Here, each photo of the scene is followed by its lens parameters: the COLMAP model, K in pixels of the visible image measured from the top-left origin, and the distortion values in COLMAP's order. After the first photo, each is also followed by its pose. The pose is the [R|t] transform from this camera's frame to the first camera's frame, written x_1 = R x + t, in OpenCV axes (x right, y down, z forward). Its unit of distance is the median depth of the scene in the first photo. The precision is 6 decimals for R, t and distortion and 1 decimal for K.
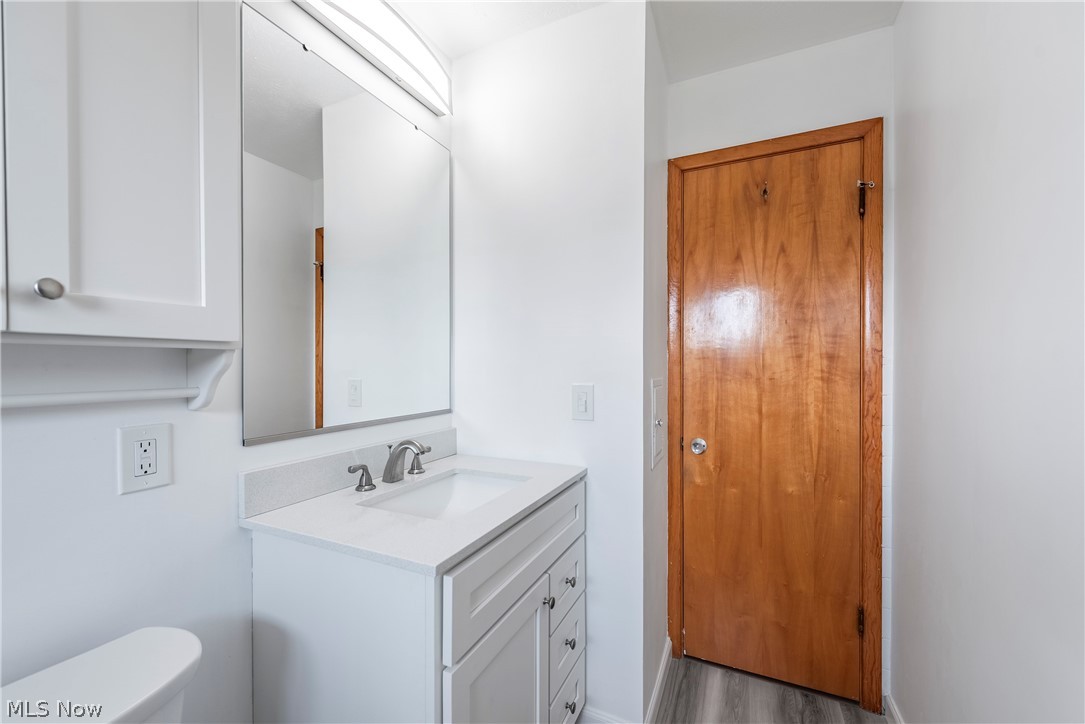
lens RADIAL K [[430.4, 0, 542.9], [0, 430.4, 365.5], [0, 0, 1]] dist [0.002131, -0.001212]
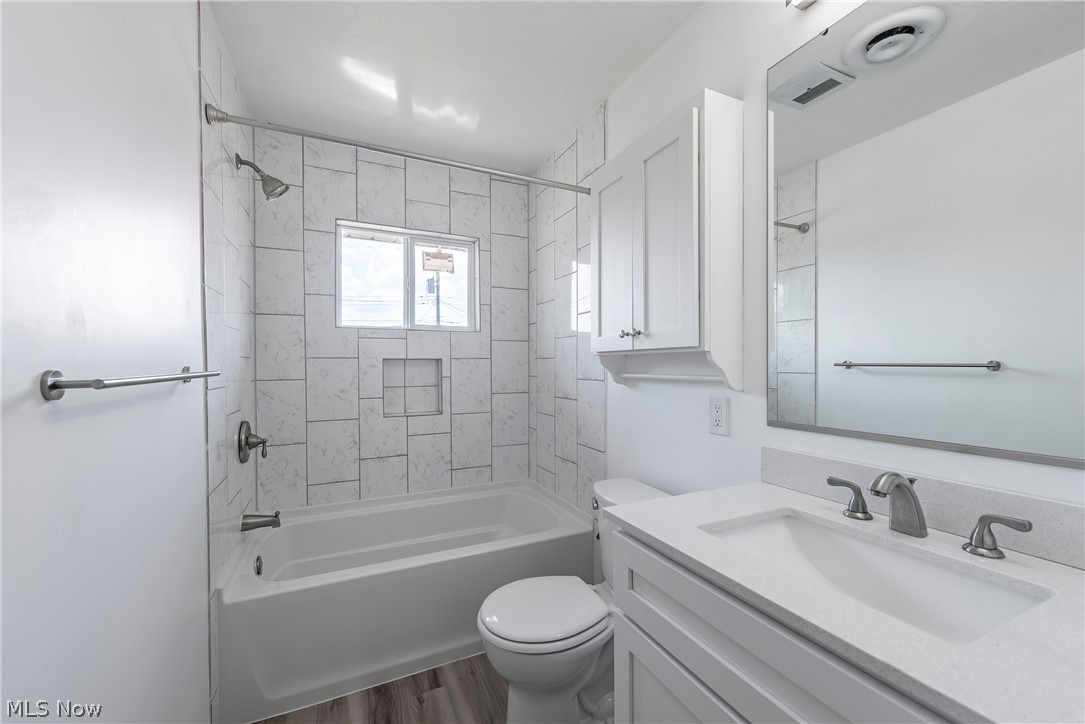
lens RADIAL K [[430.4, 0, 543.7], [0, 430.4, 365.9], [0, 0, 1]] dist [0.002131, -0.001212]
pose [[-0.633781, 0.007443, -0.773477, 0.733451], [0.006857, 0.999968, 0.004005, 0.005411], [0.773482, -0.002765, -0.633812, 1.377851]]
